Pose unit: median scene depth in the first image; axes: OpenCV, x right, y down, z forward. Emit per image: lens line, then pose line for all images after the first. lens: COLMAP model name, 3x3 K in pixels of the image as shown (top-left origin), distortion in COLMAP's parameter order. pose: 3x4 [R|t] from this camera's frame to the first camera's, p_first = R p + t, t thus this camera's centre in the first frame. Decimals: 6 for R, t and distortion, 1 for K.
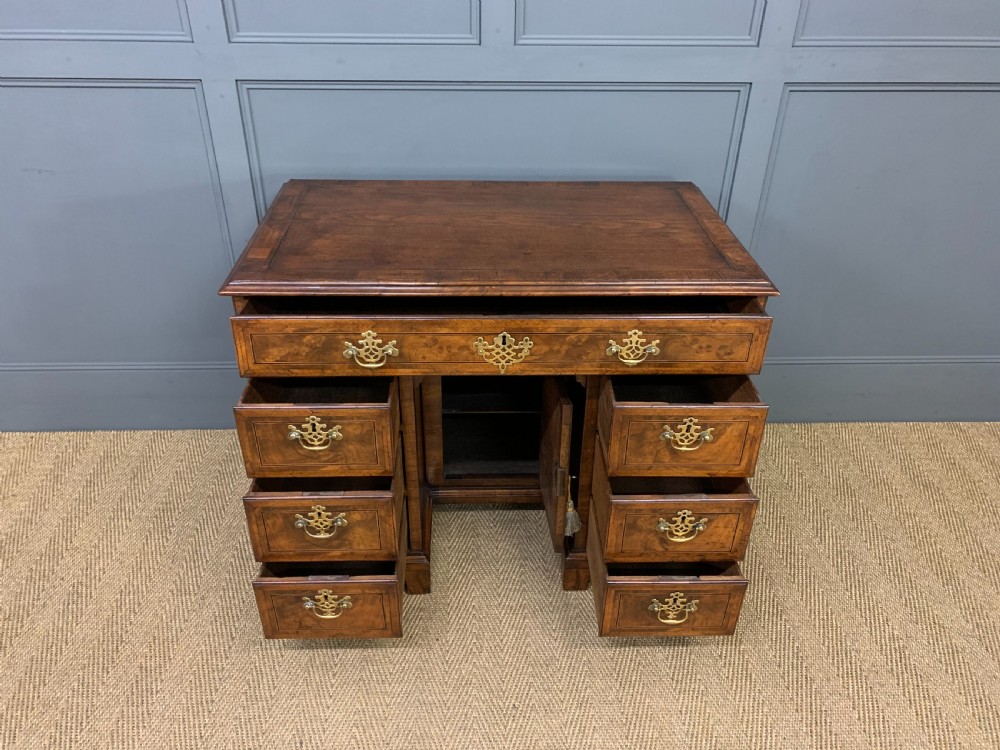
lens RADIAL K [[766.8, 0, 496.5], [0, 766.8, 367.9], [0, 0, 1]] dist [0.028875, -0.012080]
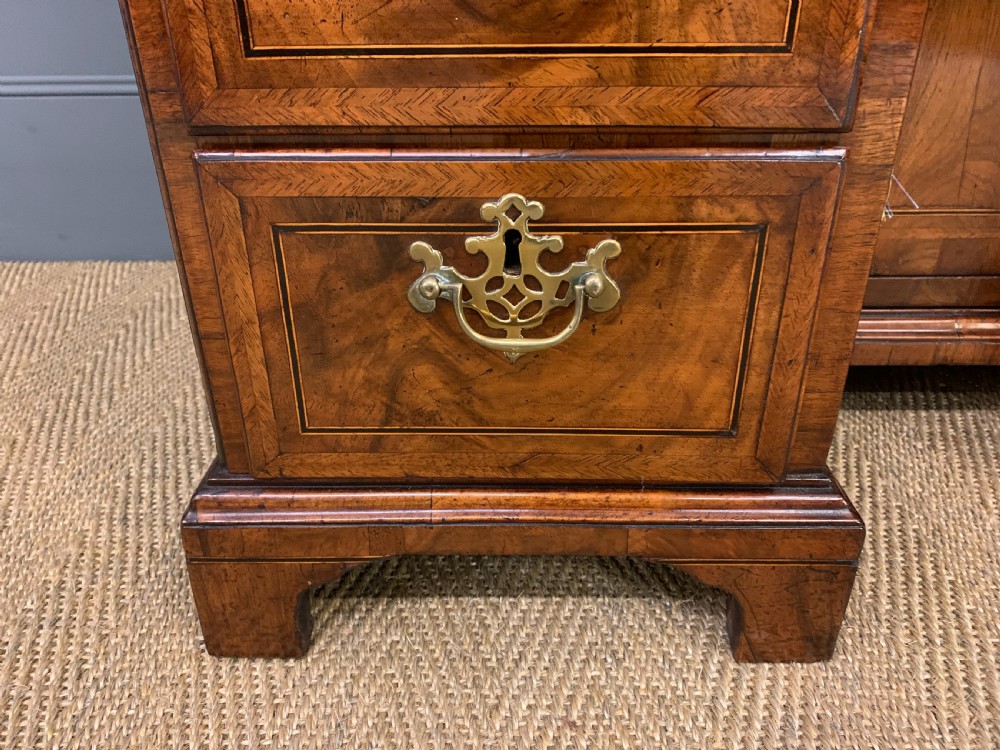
lens RADIAL K [[766.8, 0, 504.7], [0, 766.8, 374.7], [0, 0, 1]] dist [0.028875, -0.012080]
pose [[0.998691, 0.004025, -0.050989, -0.179807], [-0.007243, 0.997982, -0.063085, 0.222595], [0.050632, 0.063372, 0.996705, 0.755473]]
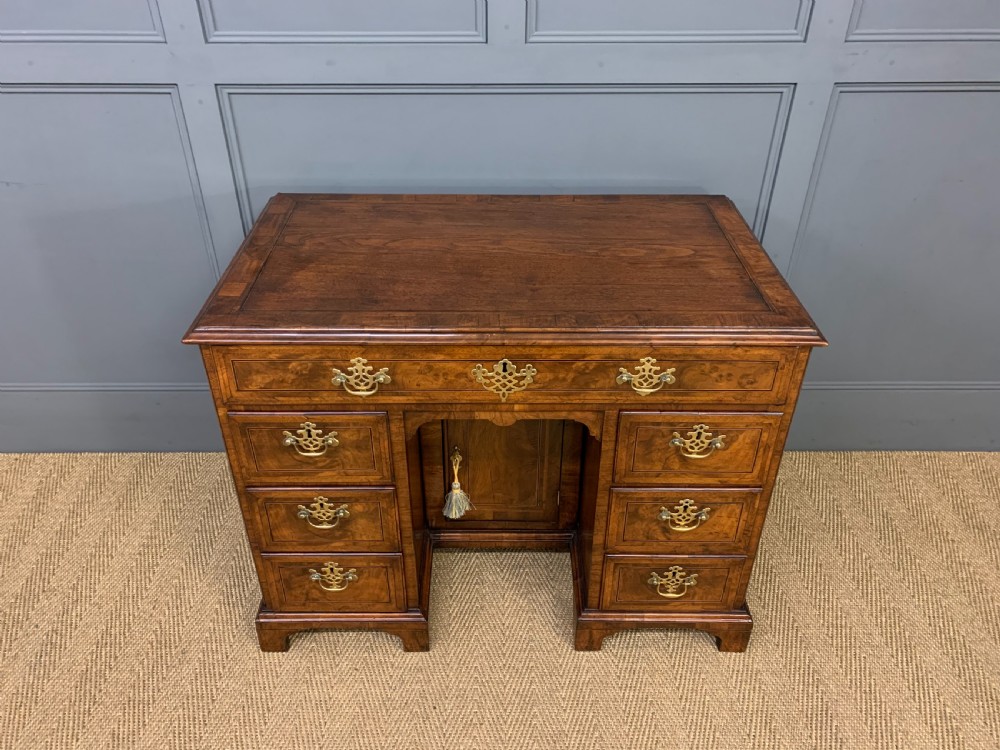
lens RADIAL K [[766.8, 0, 492.7], [0, 766.8, 368.4], [0, 0, 1]] dist [0.028875, -0.012080]
pose [[0.999317, 0.008024, -0.036077, 0.020636], [-0.006599, 0.999200, 0.039435, -0.080869], [0.036364, -0.039170, 0.998571, 0.101980]]
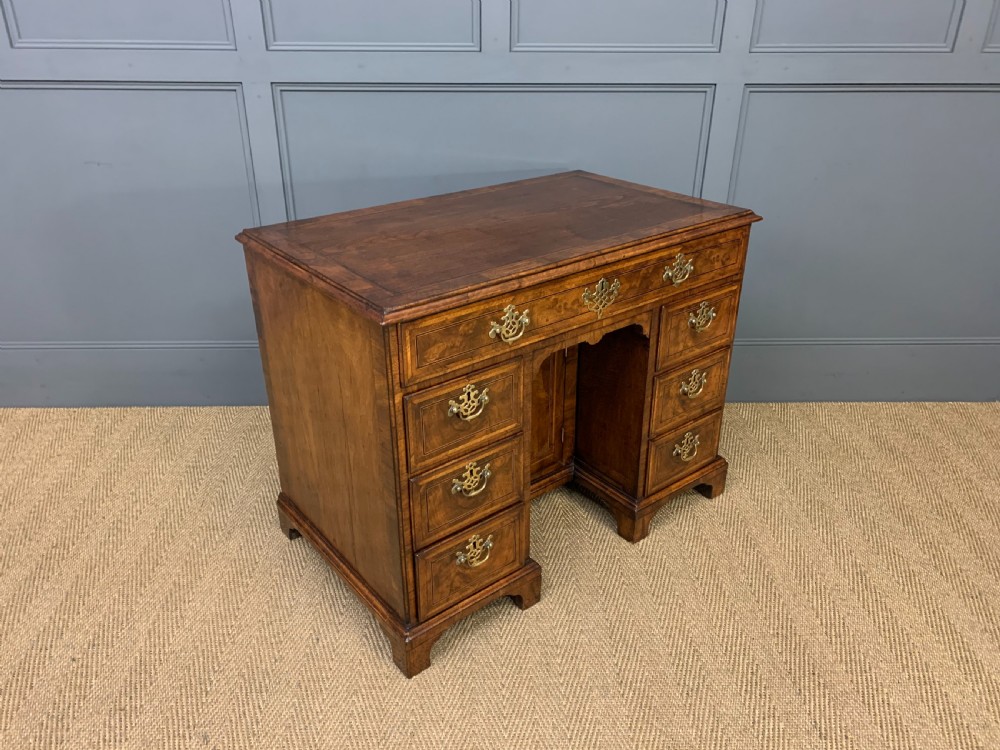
lens RADIAL K [[766.8, 0, 494.9], [0, 766.8, 368.9], [0, 0, 1]] dist [0.028875, -0.012080]
pose [[0.999912, -0.001321, -0.013166, 0.015361], [0.000105, 0.995763, -0.091957, 0.167336], [0.013232, 0.091948, 0.995676, -0.118248]]
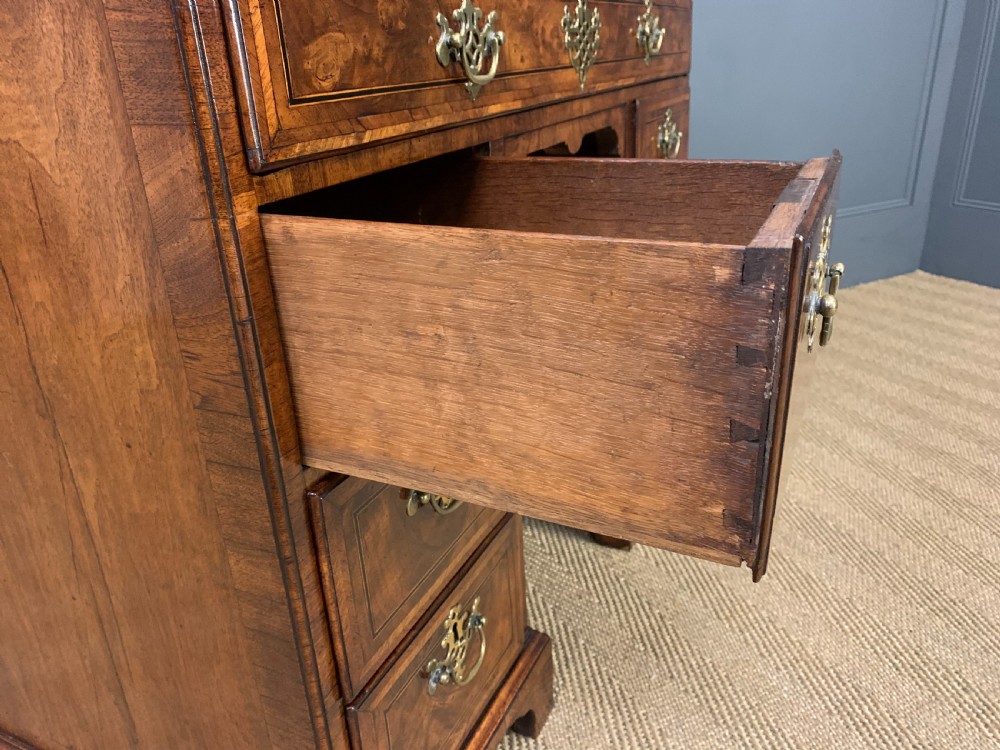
lens RADIAL K [[766.8, 0, 491.6], [0, 766.8, 377.0], [0, 0, 1]] dist [0.028875, -0.012080]
pose [[0.902809, -0.212790, 0.373706, -0.117692], [0.271138, 0.956168, -0.110576, 0.215971], [-0.333796, 0.201154, 0.920933, 0.410932]]
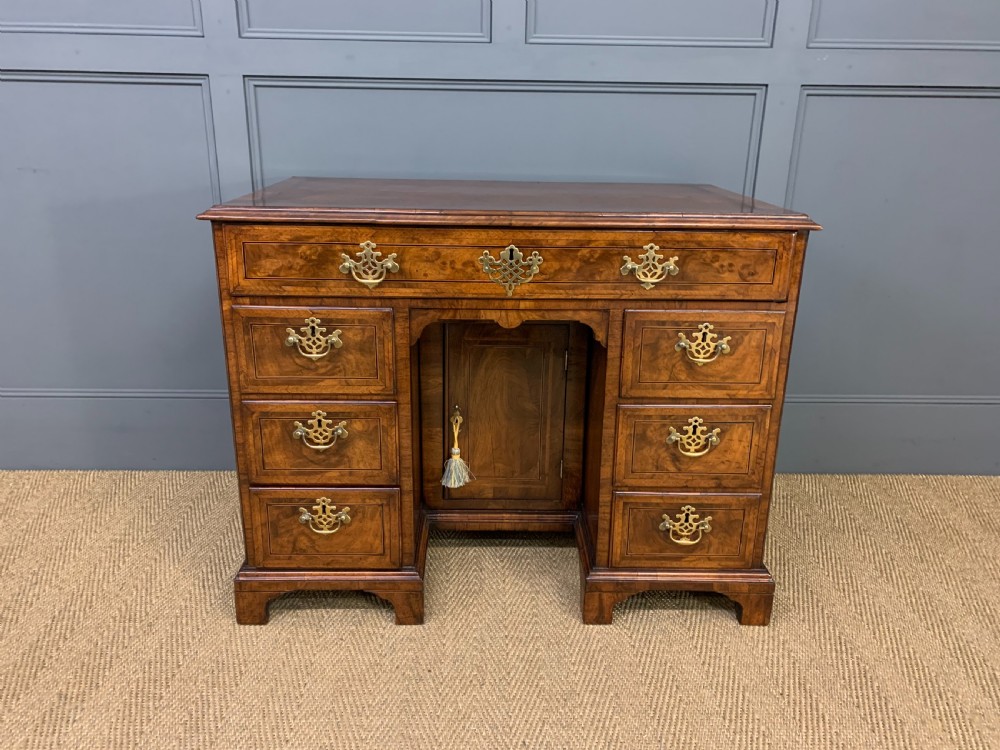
lens RADIAL K [[766.8, 0, 496.2], [0, 766.8, 367.6], [0, 0, 1]] dist [0.028875, -0.012080]
pose [[0.999871, 0.007087, -0.014399, 0.002964], [-0.010230, 0.972756, -0.231604, 0.219379], [0.012365, 0.231722, 0.972704, 0.130504]]
